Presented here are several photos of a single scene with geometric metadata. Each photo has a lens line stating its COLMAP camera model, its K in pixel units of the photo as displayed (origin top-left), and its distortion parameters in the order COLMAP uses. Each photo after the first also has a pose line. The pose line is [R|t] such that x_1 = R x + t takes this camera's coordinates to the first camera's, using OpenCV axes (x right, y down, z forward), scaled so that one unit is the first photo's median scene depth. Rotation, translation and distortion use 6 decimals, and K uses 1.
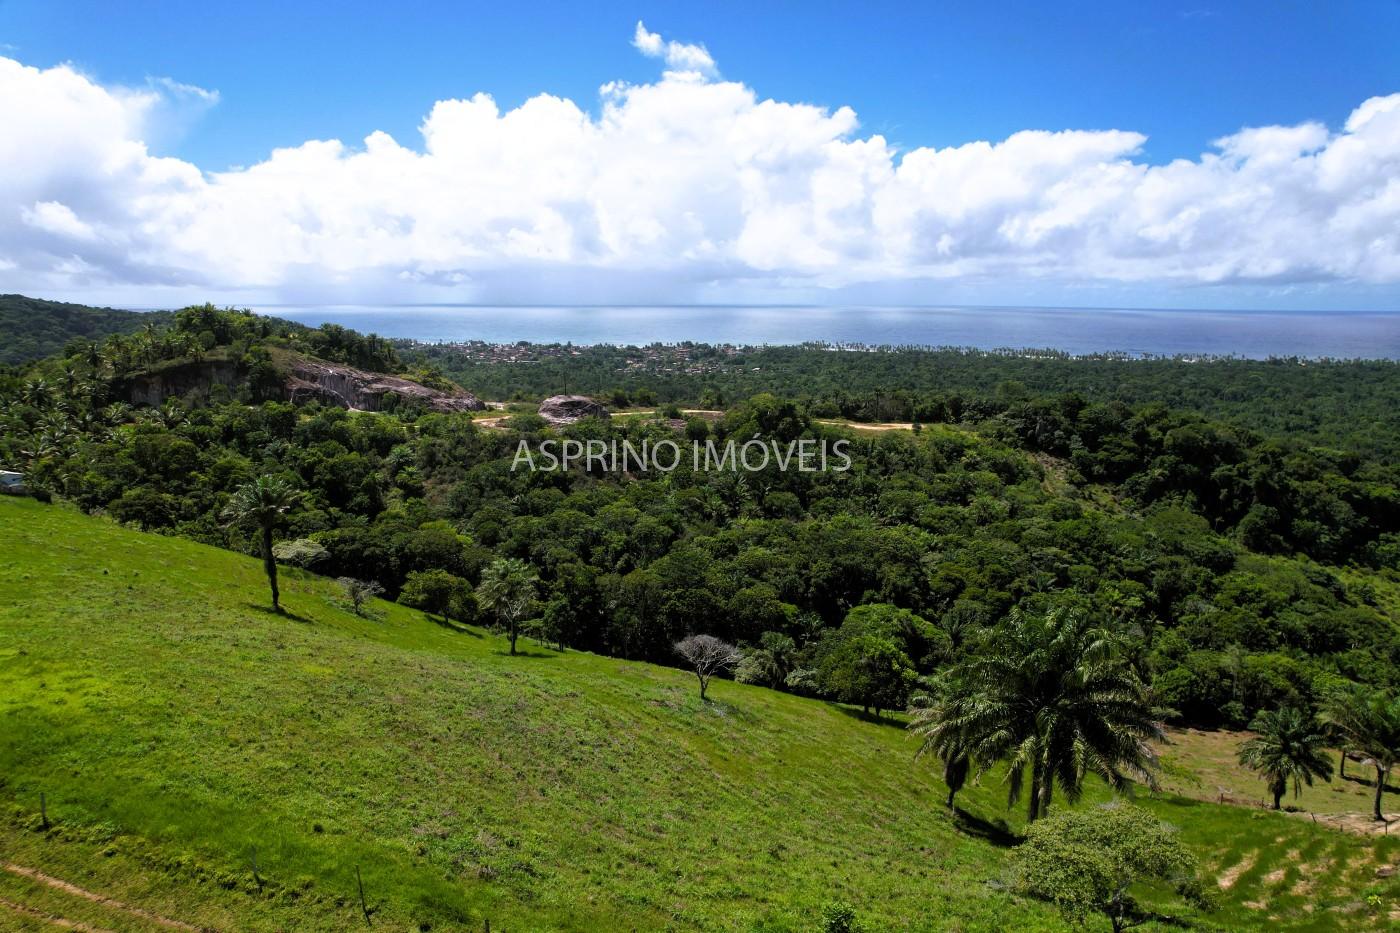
lens RADIAL K [[890.6, 0, 687.9], [0, 890.6, 478.6], [0, 0, 1]] dist [-0.075509, 0.065491]
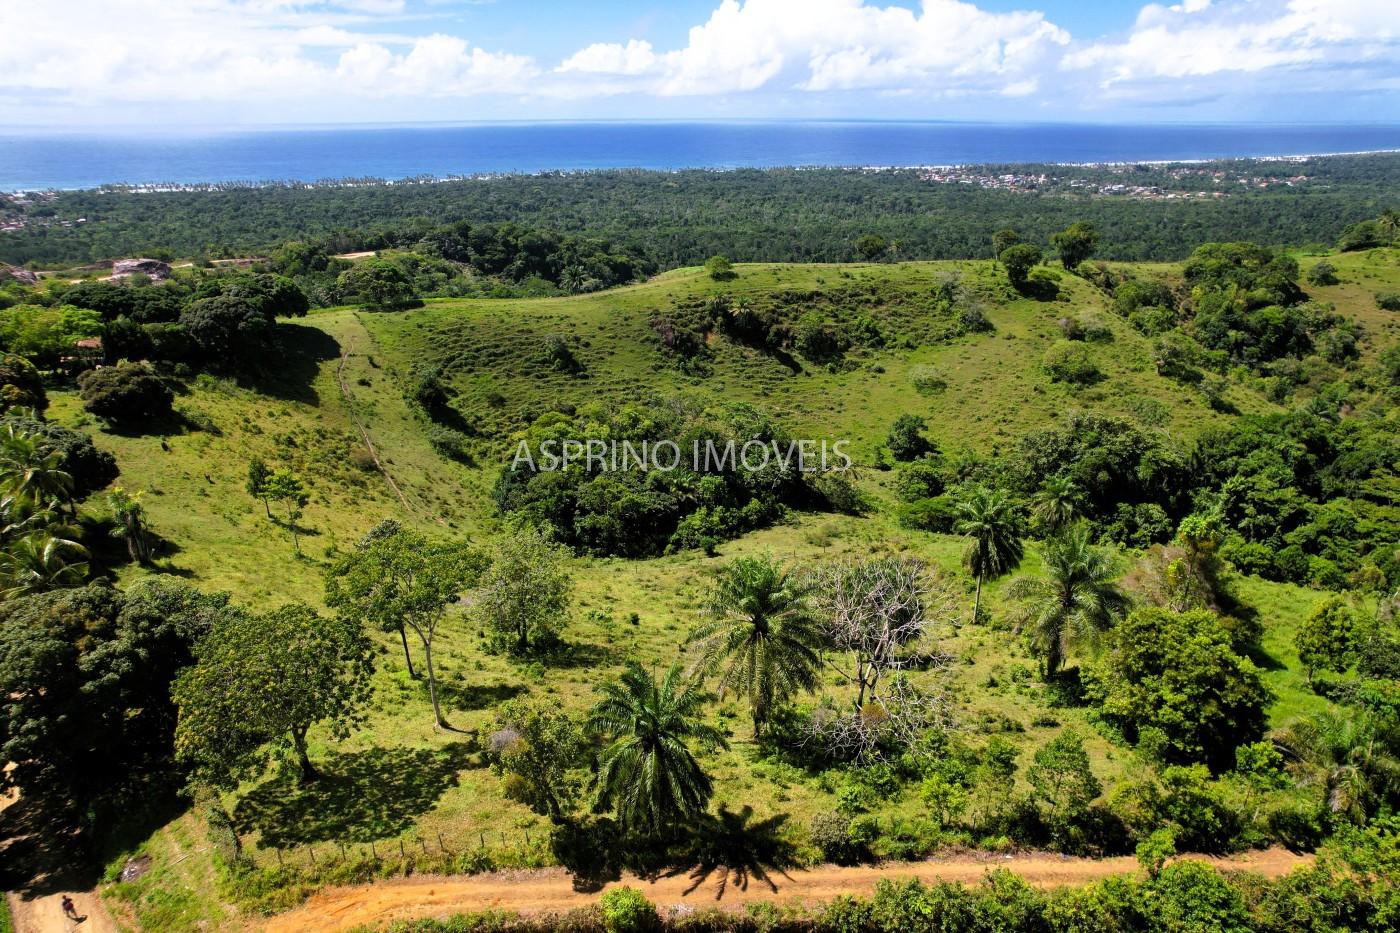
lens RADIAL K [[890.6, 0, 697.5], [0, 890.6, 485.1], [0, 0, 1]] dist [-0.075509, 0.065491]
pose [[0.725218, -0.273123, 0.632031, -0.458913], [0.140972, 0.957411, 0.251973, 0.023723], [-0.673933, -0.093637, 0.732835, -0.599709]]
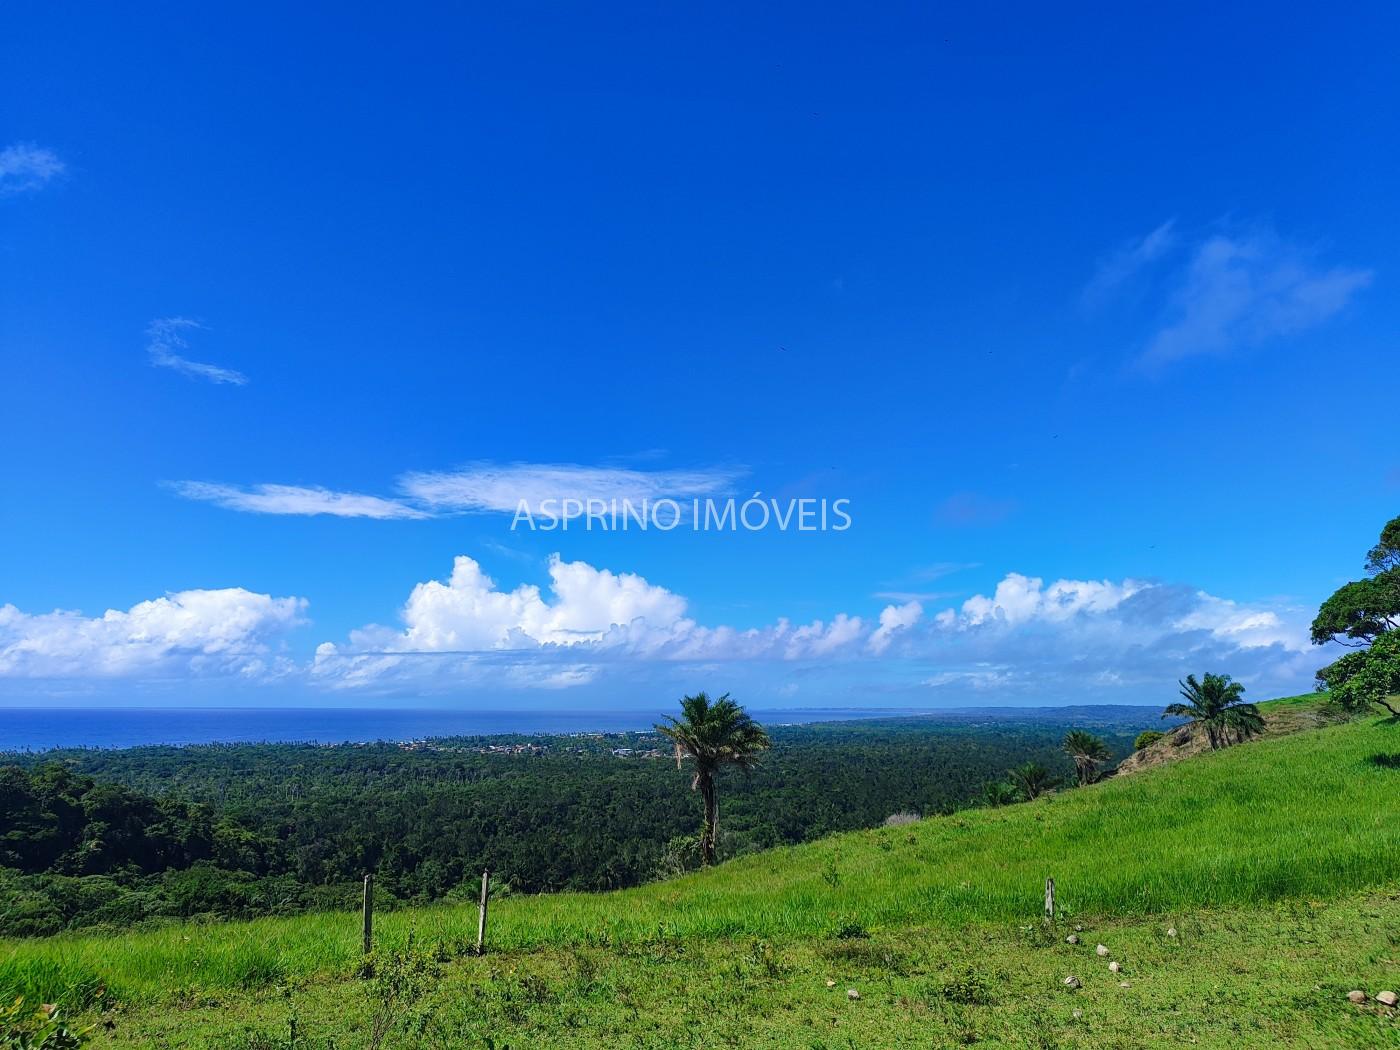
lens RADIAL K [[992.1, 0, 700.2], [0, 992.1, 526.5], [0, 0, 1]] dist [0.008805, 0.002218]
pose [[0.181499, 0.171960, 0.968240, -0.330616], [0.188570, 0.960236, -0.205886, 0.006801], [-0.965142, 0.219949, 0.141855, 0.246729]]
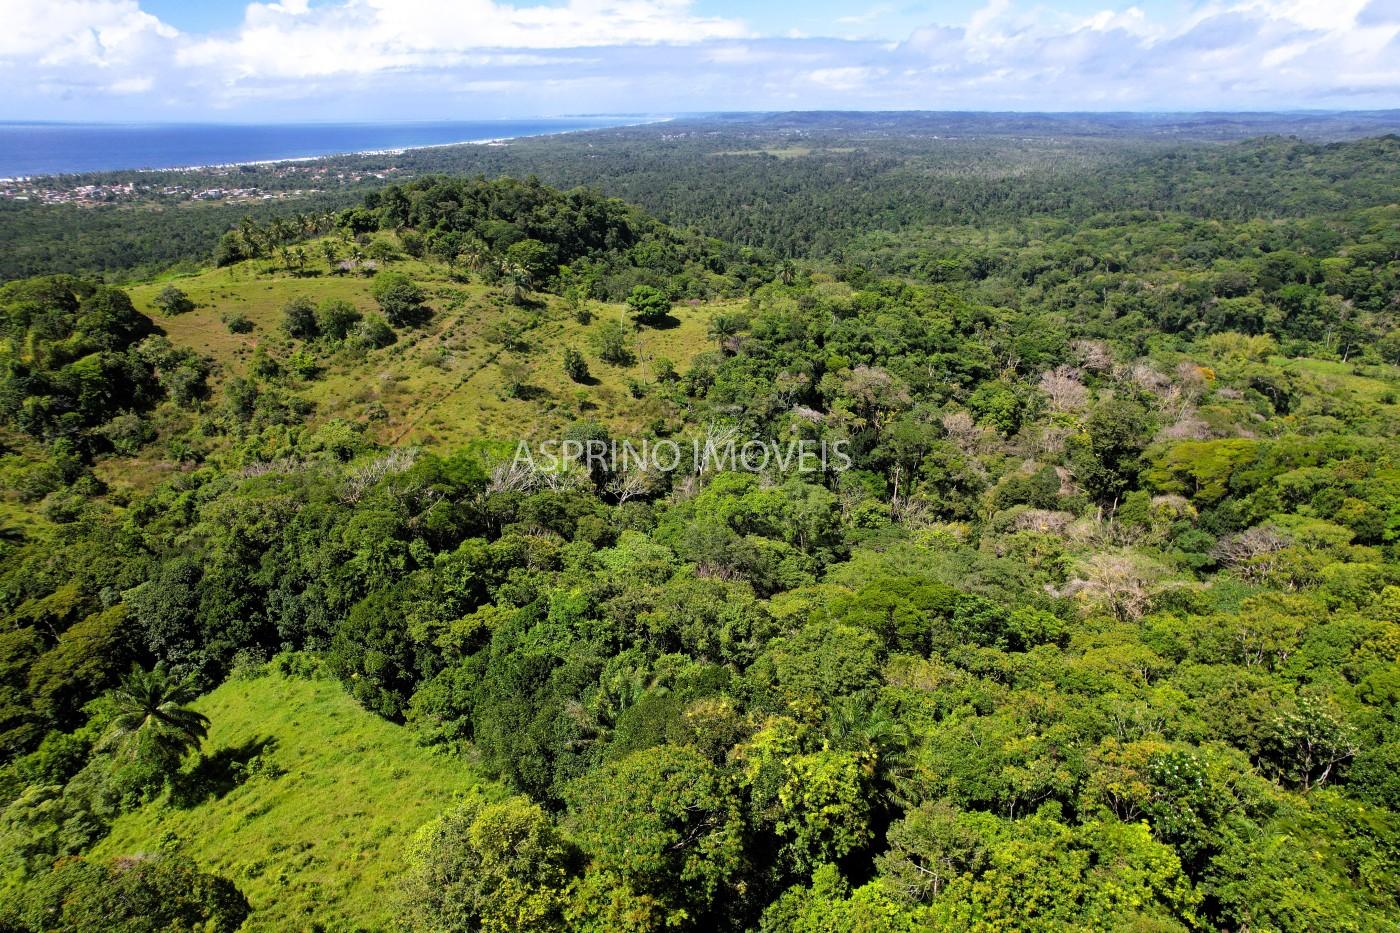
lens RADIAL K [[890.6, 0, 698.1], [0, 890.6, 487.3], [0, 0, 1]] dist [-0.075509, 0.065491]
pose [[-0.041499, -0.397266, 0.916765, -0.114521], [0.198288, 0.896029, 0.397257, 0.071698], [-0.979265, 0.198269, 0.041589, -0.835963]]
